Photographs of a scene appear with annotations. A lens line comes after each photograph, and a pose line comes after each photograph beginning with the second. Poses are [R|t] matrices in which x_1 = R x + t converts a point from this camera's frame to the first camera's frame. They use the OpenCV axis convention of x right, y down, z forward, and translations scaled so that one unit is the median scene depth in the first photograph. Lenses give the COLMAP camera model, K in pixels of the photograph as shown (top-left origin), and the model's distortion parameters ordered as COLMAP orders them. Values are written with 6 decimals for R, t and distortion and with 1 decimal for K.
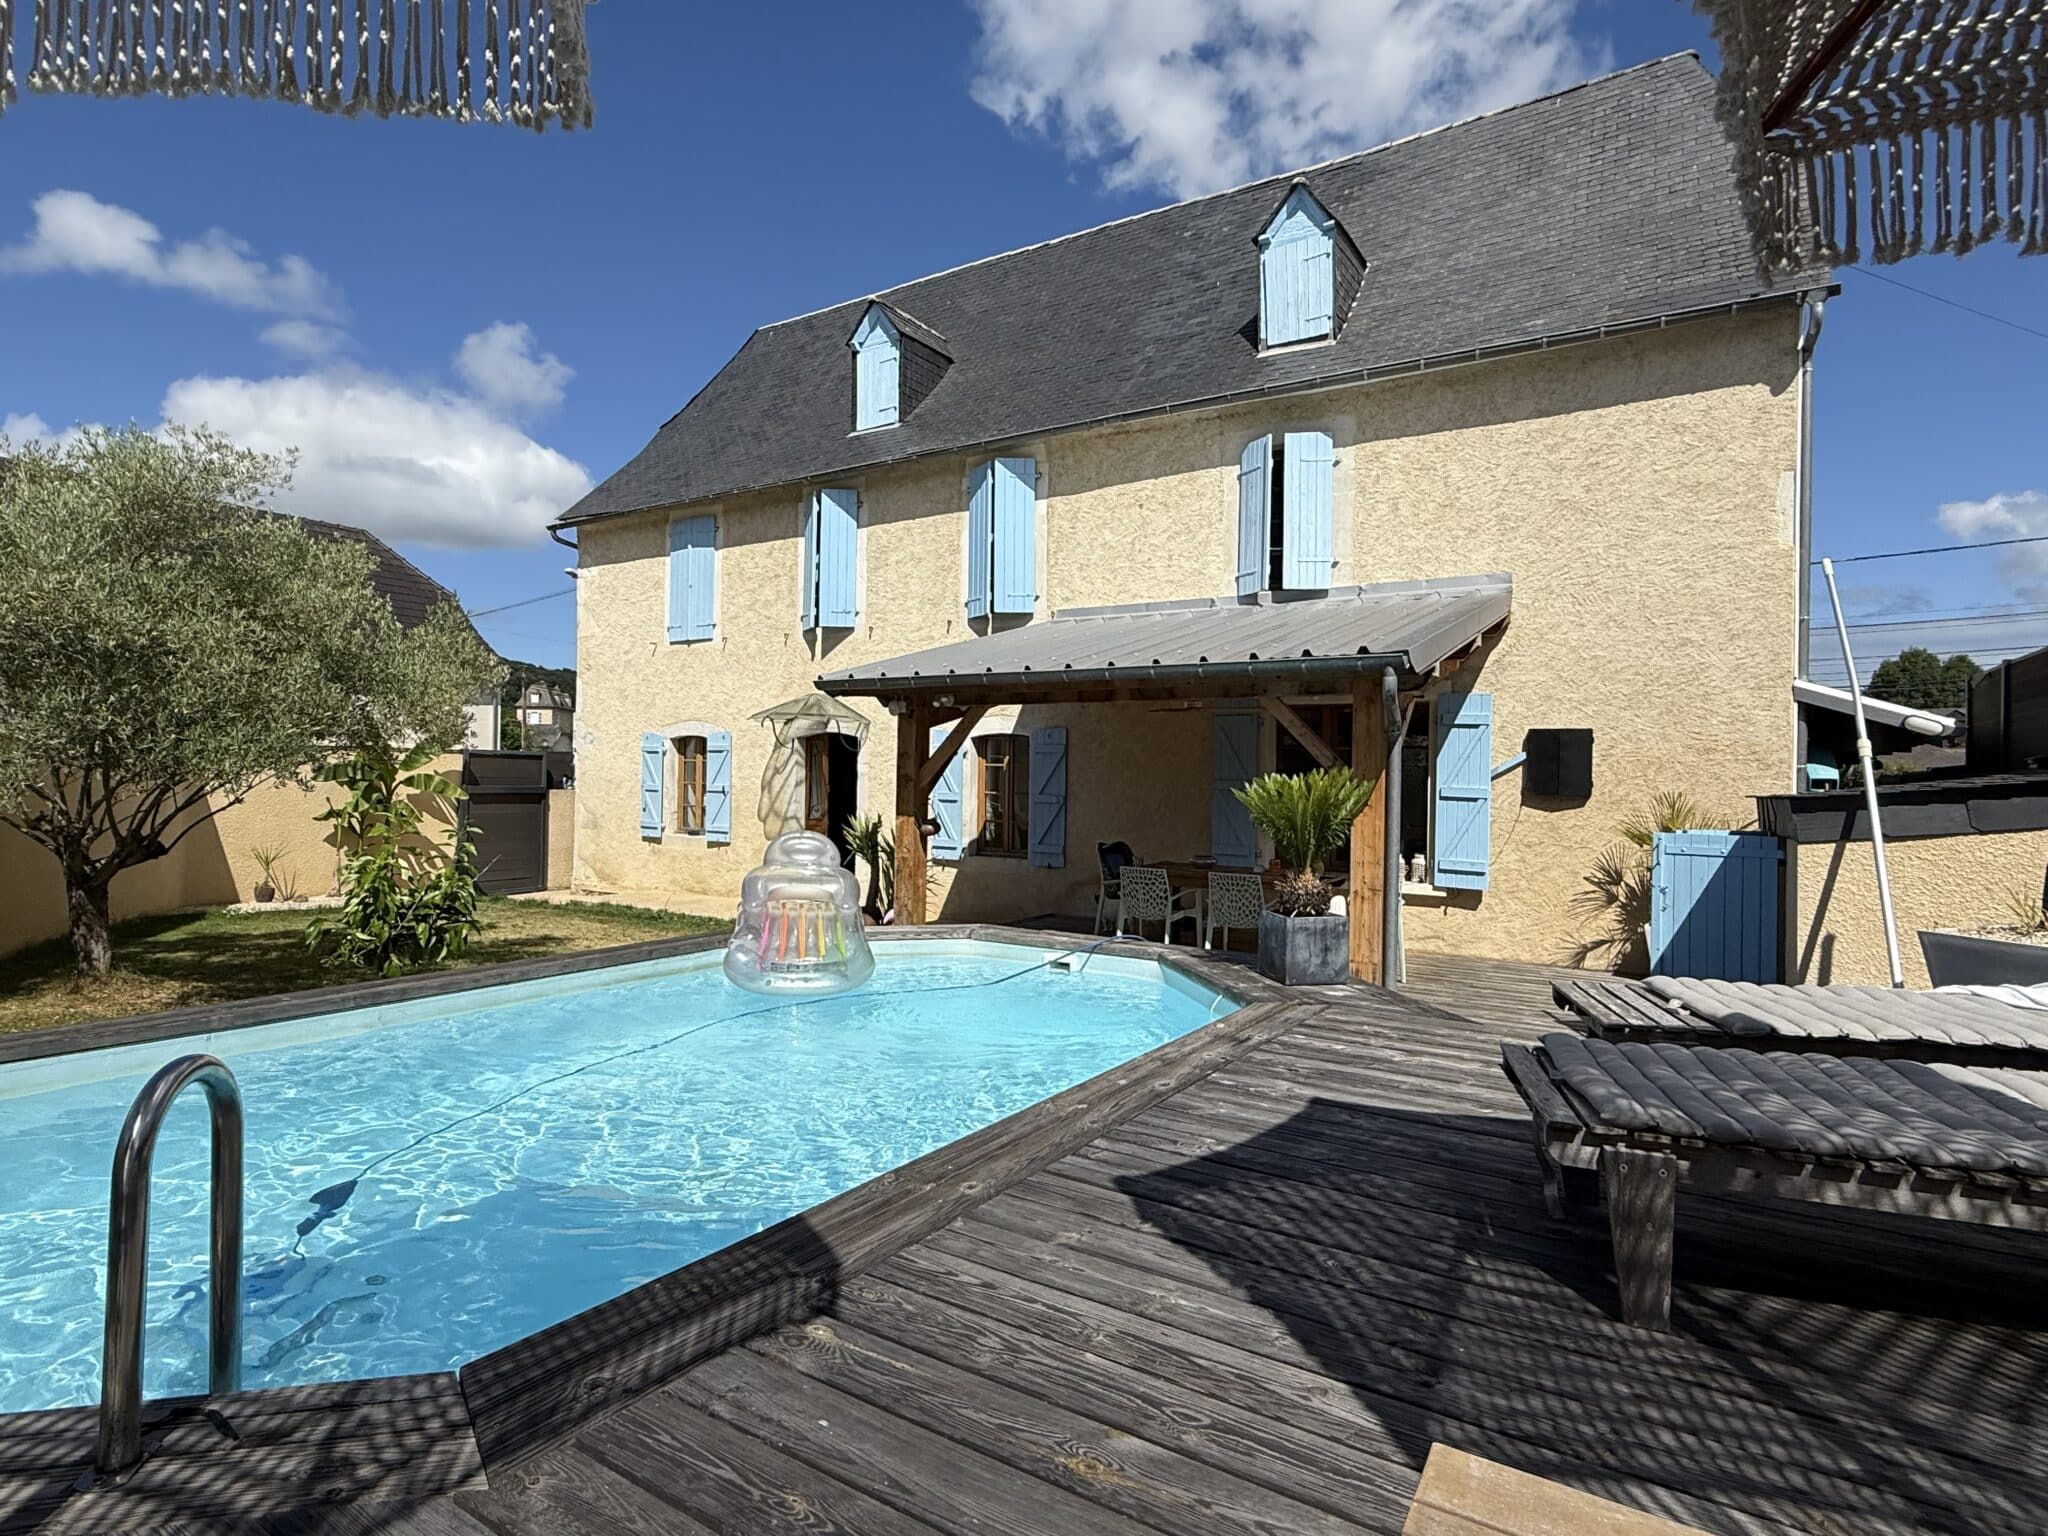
lens RADIAL K [[1085.4, 0, 1022.1], [0, 1085.4, 768.1], [0, 0, 1]] dist [-0.000902, 0.002389]
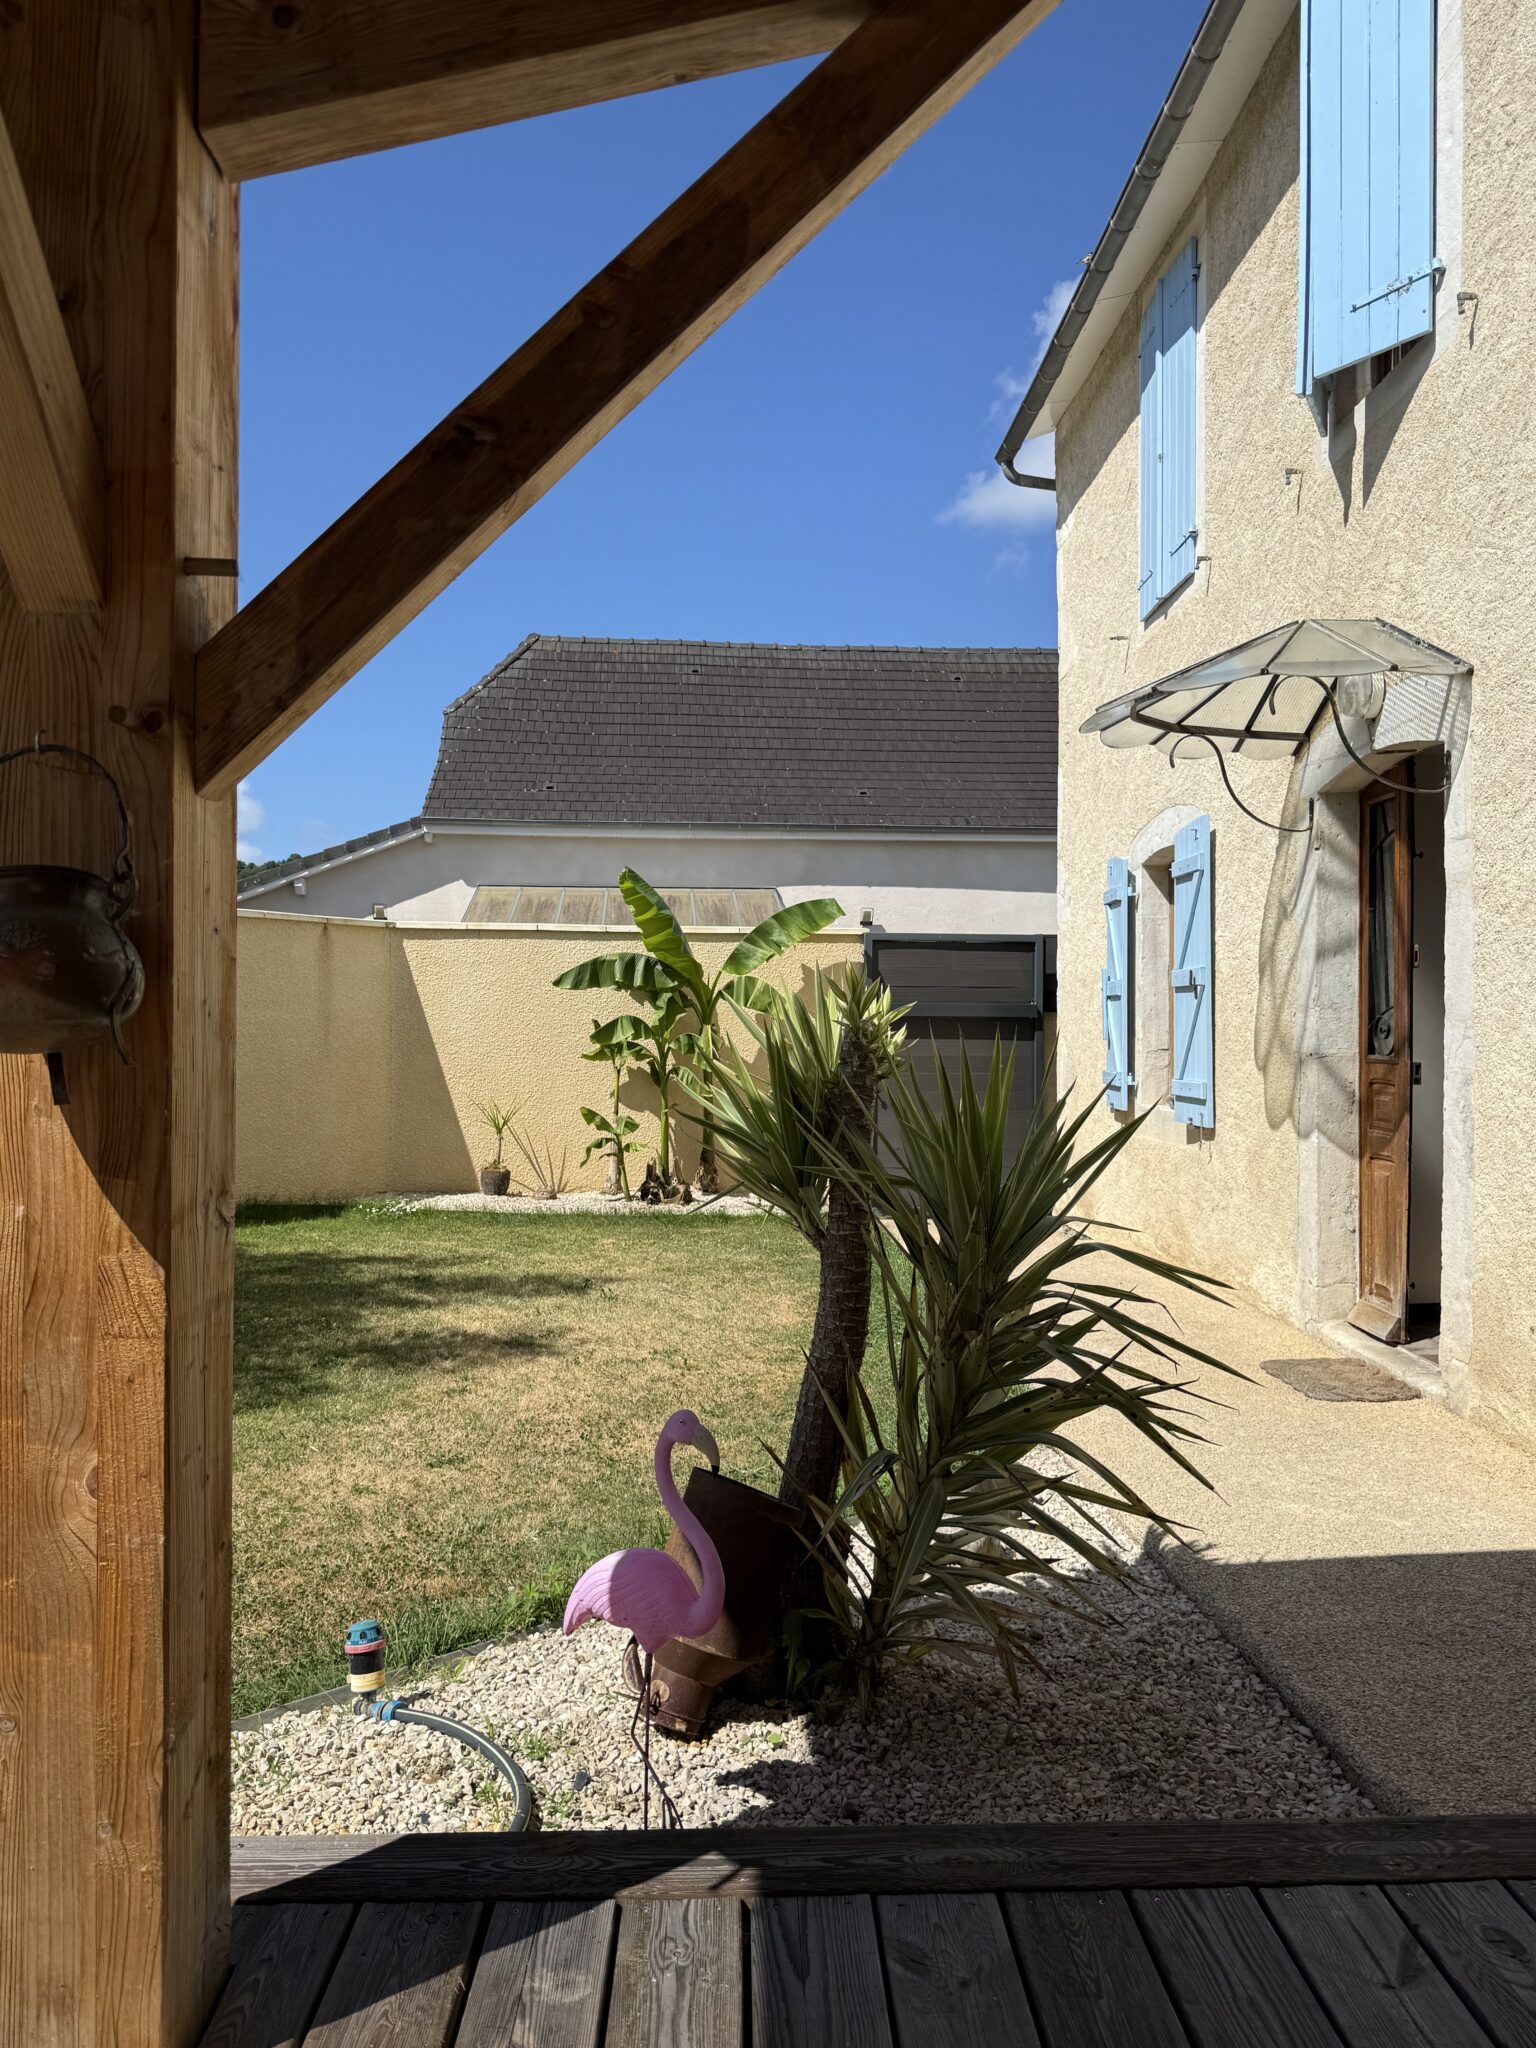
lens RADIAL K [[1498.1, 0, 773.3], [0, 1498.1, 1031.5], [0, 0, 1]] dist [0.008735, 0.001302]
pose [[0.582137, -0.011494, -0.813009, 0.071683], [0.010575, 0.999923, -0.006565, 0.059942], [0.813022, -0.004775, 0.582214, 0.939626]]
